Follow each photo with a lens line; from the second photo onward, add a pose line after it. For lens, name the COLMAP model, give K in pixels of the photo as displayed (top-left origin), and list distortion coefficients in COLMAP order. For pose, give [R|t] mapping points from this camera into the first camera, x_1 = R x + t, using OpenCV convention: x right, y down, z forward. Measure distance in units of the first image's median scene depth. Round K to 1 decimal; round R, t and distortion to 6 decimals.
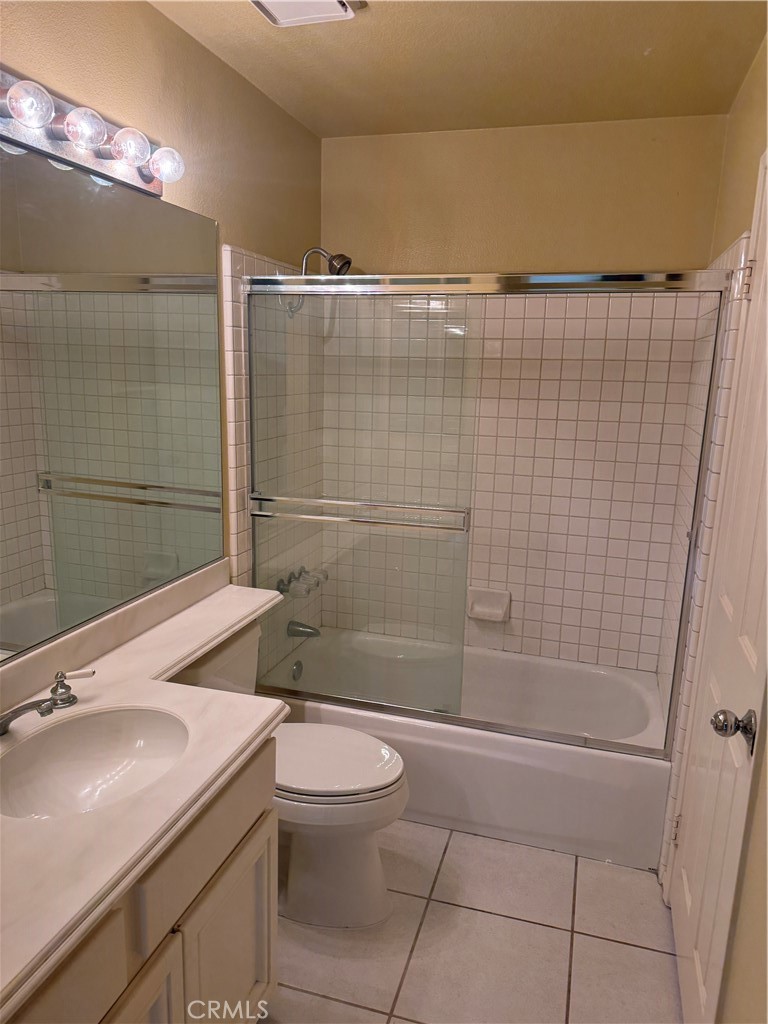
lens RADIAL K [[720.6, 0, 376.8], [0, 720.6, 514.0], [0, 0, 1]] dist [0.083217, -0.106608]
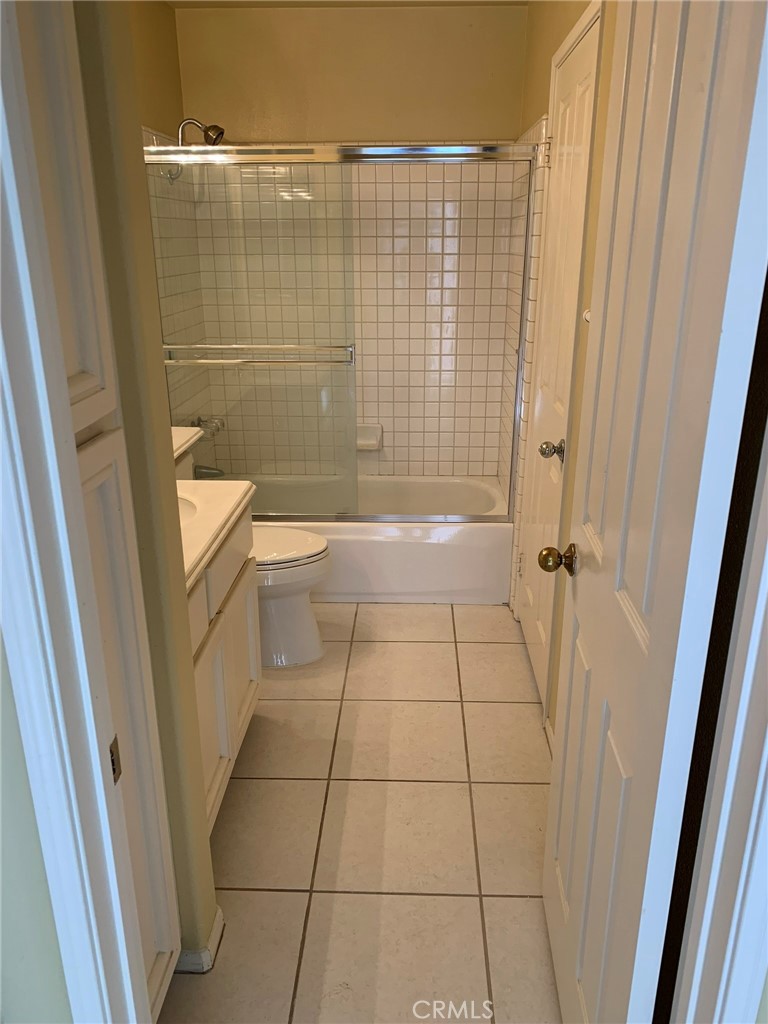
lens RADIAL K [[781.0, 0, 381.7], [0, 781.0, 511.4], [0, 0, 1]] dist [0.051257, -0.056346]
pose [[0.966601, -0.106480, 0.233121, -0.145899], [0.078244, 0.988785, 0.127207, 0.093830], [-0.244052, -0.104718, 0.964092, -0.290588]]
